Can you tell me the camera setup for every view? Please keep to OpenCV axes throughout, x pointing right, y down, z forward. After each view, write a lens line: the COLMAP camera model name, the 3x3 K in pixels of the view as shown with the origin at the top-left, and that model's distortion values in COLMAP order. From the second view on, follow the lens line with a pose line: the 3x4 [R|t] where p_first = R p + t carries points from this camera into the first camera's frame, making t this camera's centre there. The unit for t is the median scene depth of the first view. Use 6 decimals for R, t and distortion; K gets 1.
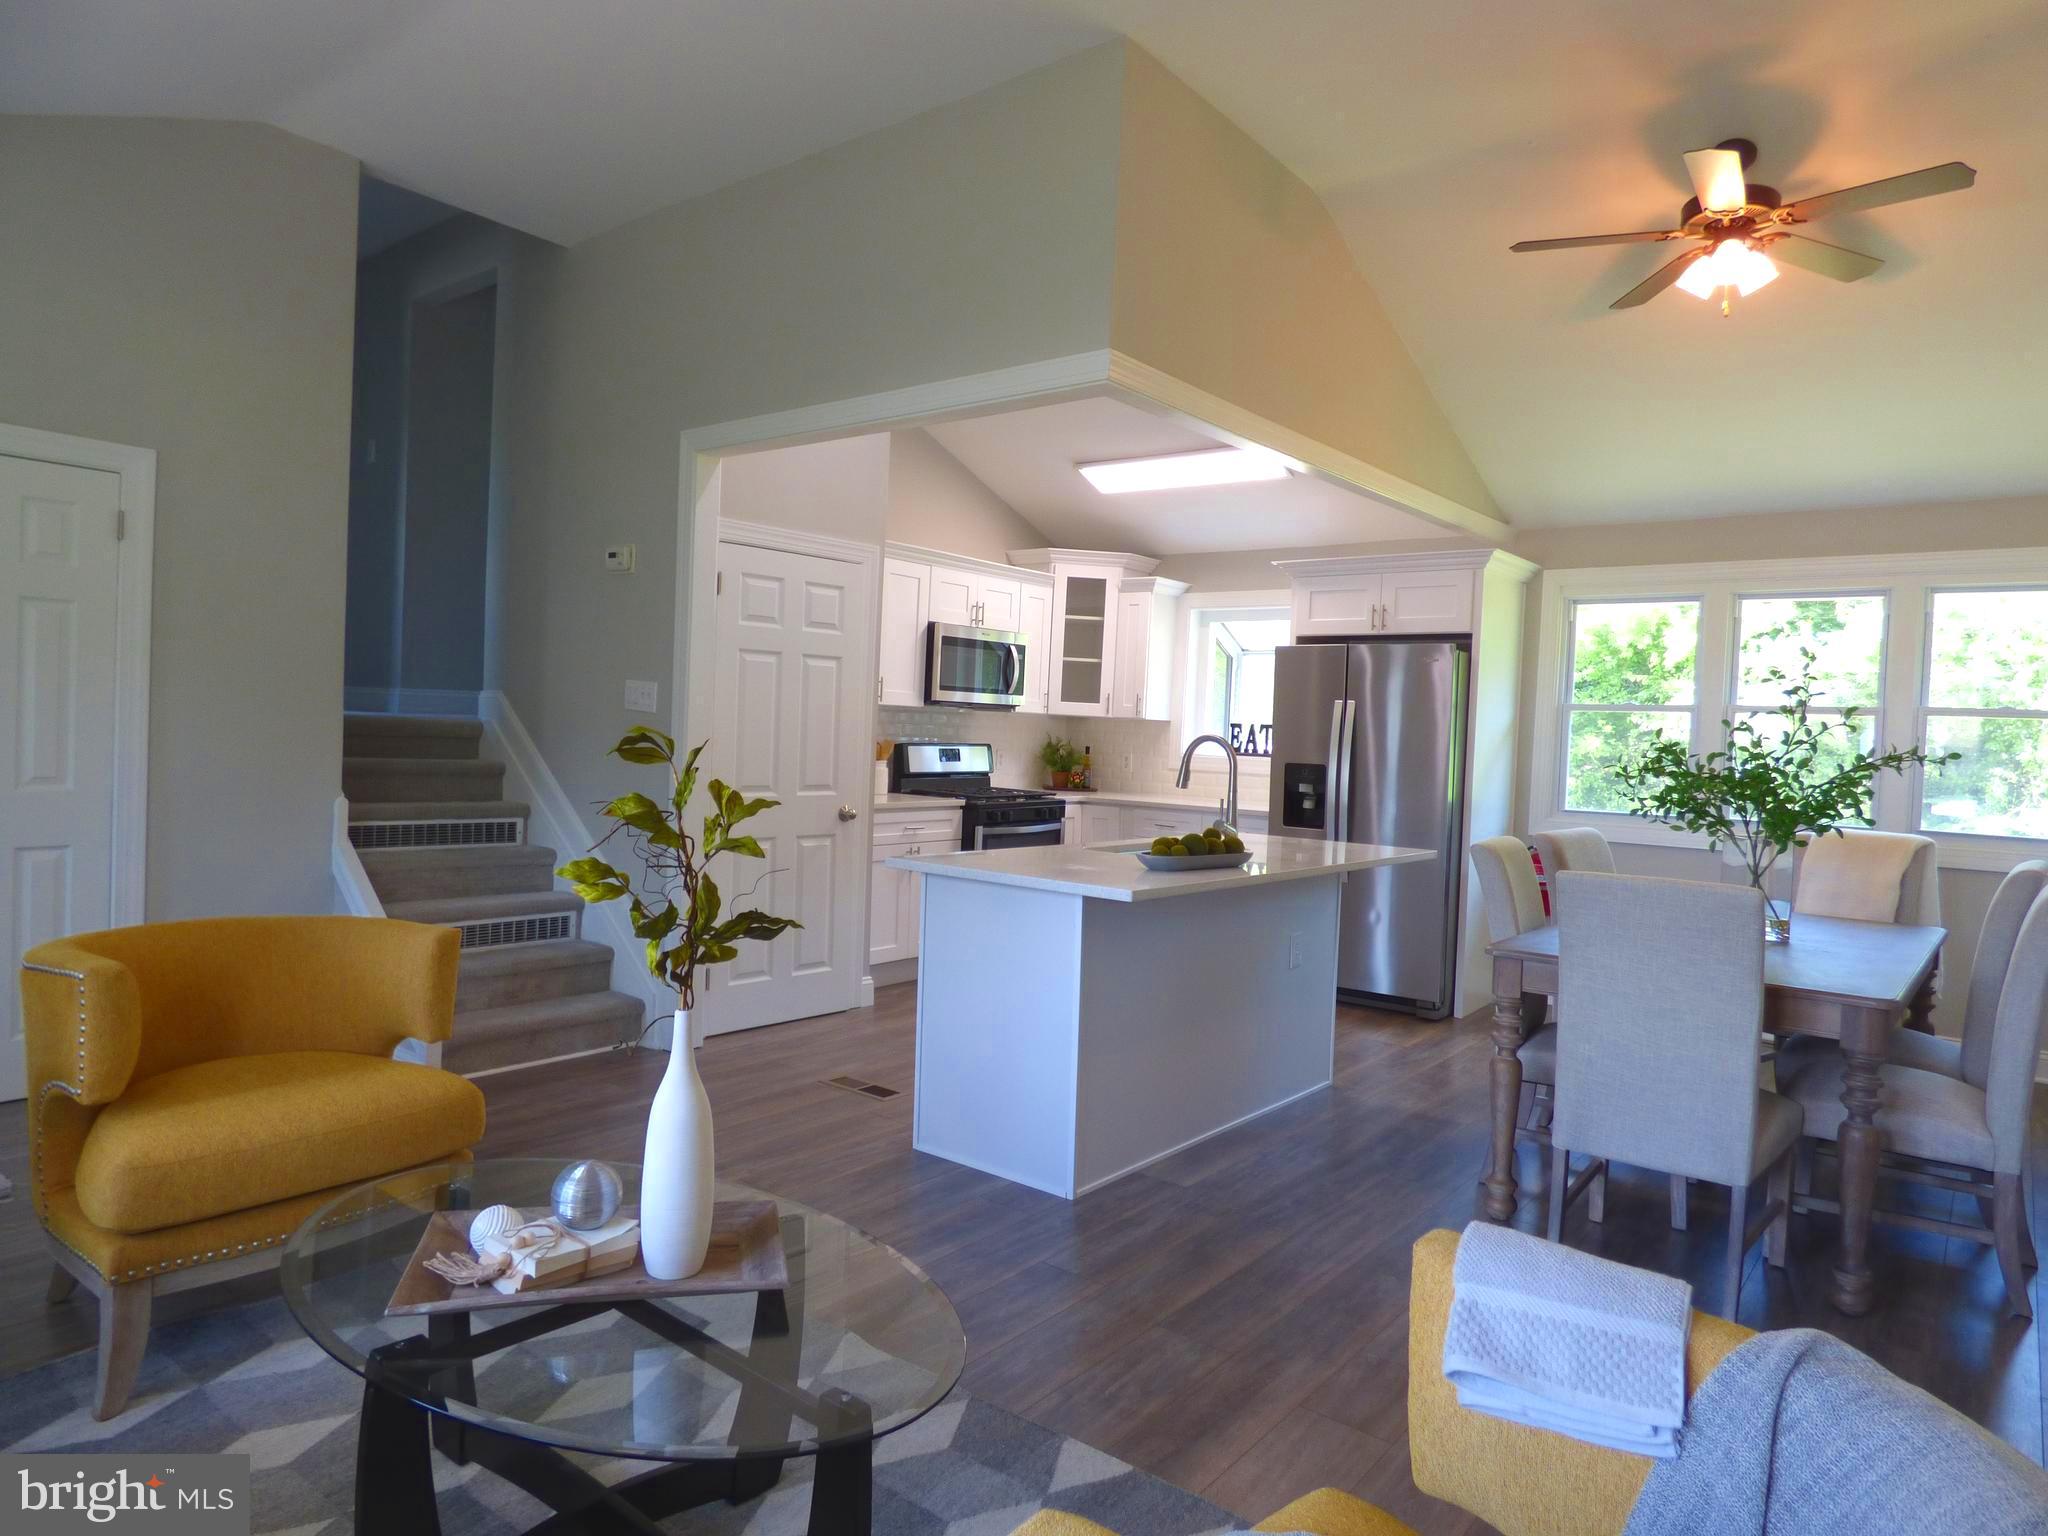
lens RADIAL K [[1238.4, 0, 1014.3], [0, 1238.4, 787.7], [0, 0, 1]] dist [-0.006972, -0.003569]
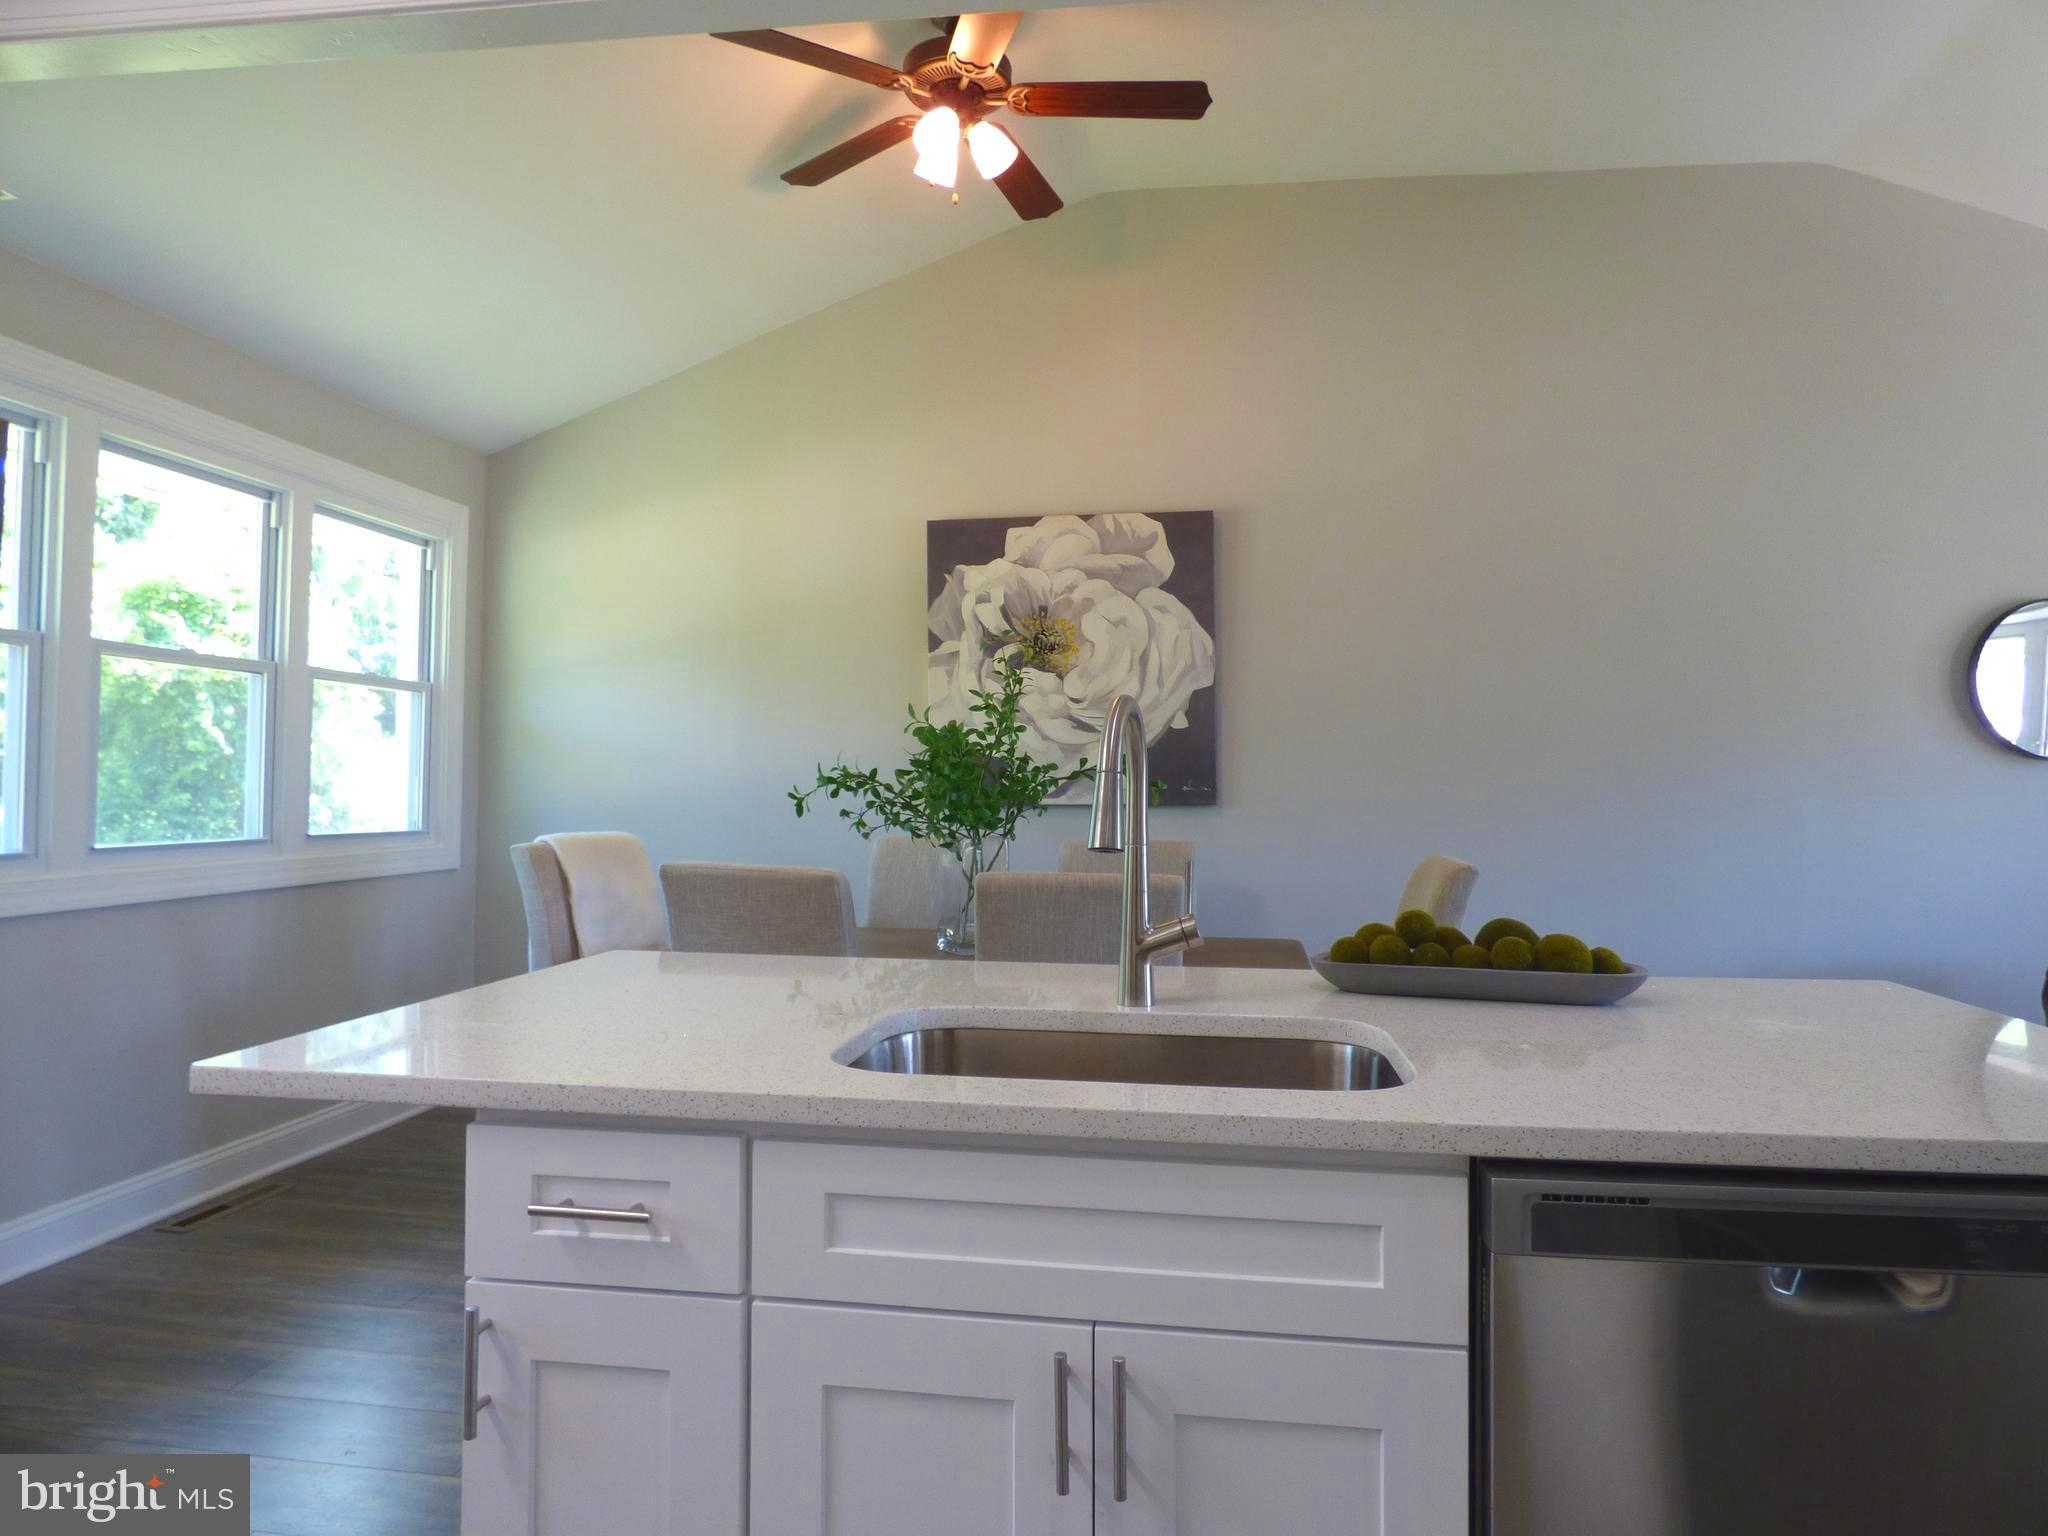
lens RADIAL K [[1238.4, 0, 1027.4], [0, 1238.4, 765.4], [0, 0, 1]] dist [-0.006972, -0.003569]
pose [[-0.515163, -0.025835, 0.856703, -0.078134], [0.007003, 0.999385, 0.034350, -0.020776], [-0.857064, 0.023696, -0.514665, 0.741860]]
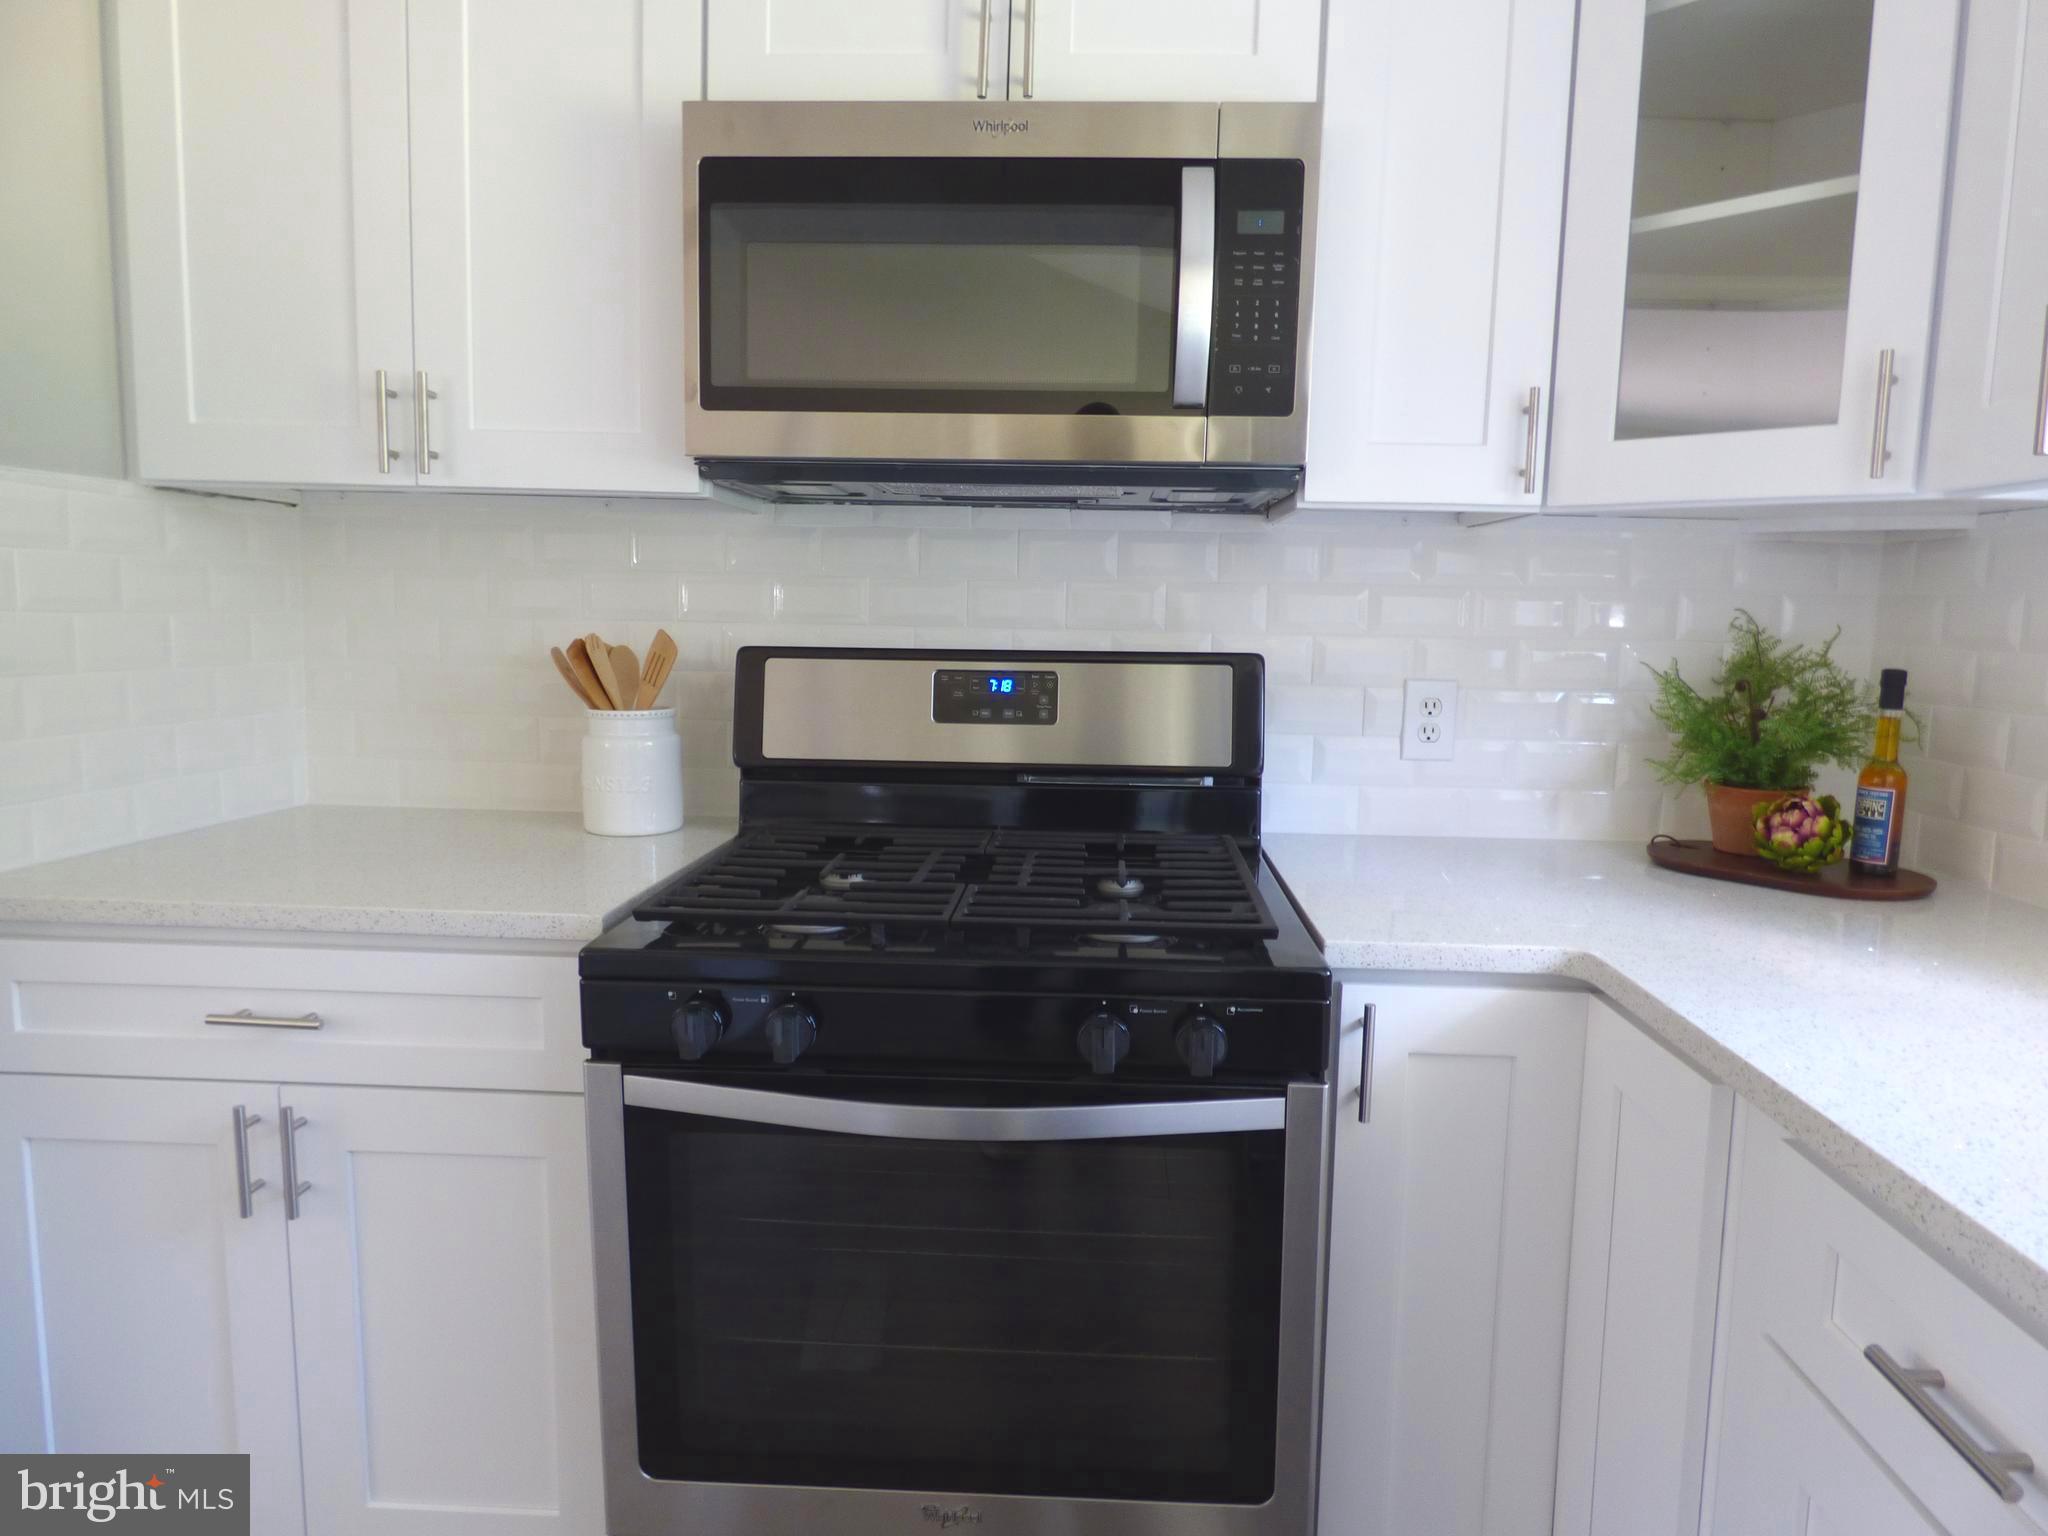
lens RADIAL K [[1238.4, 0, 1030.2], [0, 1238.4, 760.2], [0, 0, 1]] dist [-0.006972, -0.003569]
pose [[0.597403, 0.064262, -0.799362, 0.149145], [-0.036335, 0.997930, 0.053070, -0.026692], [0.801118, -0.002660, 0.598501, 0.843775]]
